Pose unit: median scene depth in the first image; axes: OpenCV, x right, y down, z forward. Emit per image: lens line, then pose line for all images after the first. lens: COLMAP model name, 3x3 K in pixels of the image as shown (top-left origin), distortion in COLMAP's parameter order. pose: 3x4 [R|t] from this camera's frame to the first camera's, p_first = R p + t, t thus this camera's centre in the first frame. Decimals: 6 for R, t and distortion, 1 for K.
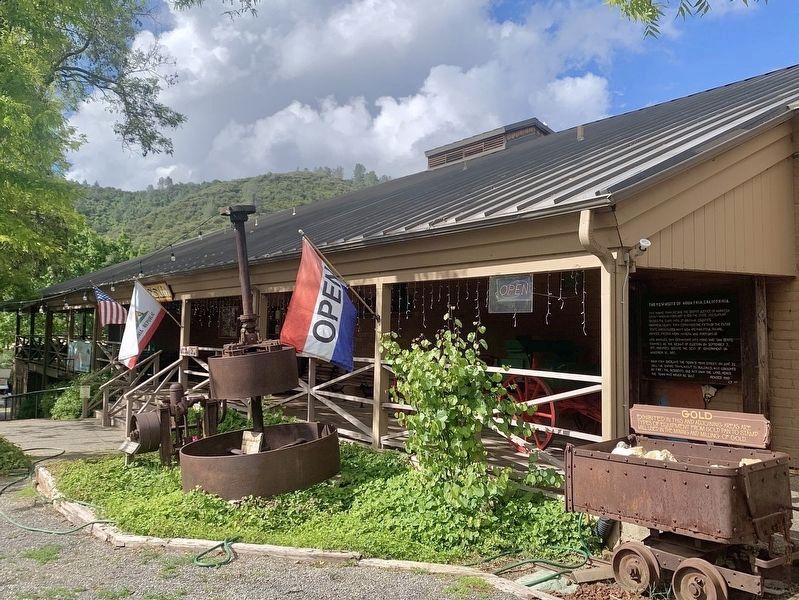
lens RADIAL K [[603.4, 0, 399.6], [0, 603.4, 298.9], [0, 0, 1]] dist [0.006235, 0.000338]
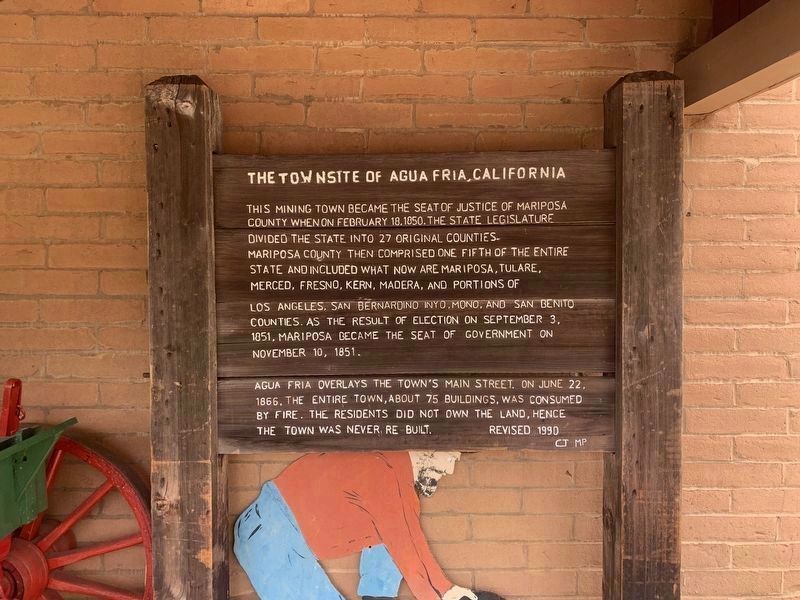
lens RADIAL K [[604.1, 0, 400.2], [0, 604.1, 299.2], [0, 0, 1]] dist [0.006235, 0.000338]
pose [[0.526511, -0.023971, 0.849830, 0.236451], [-0.041119, 0.997715, 0.053618, 0.050572], [-0.849173, -0.063175, 0.524322, 0.868945]]
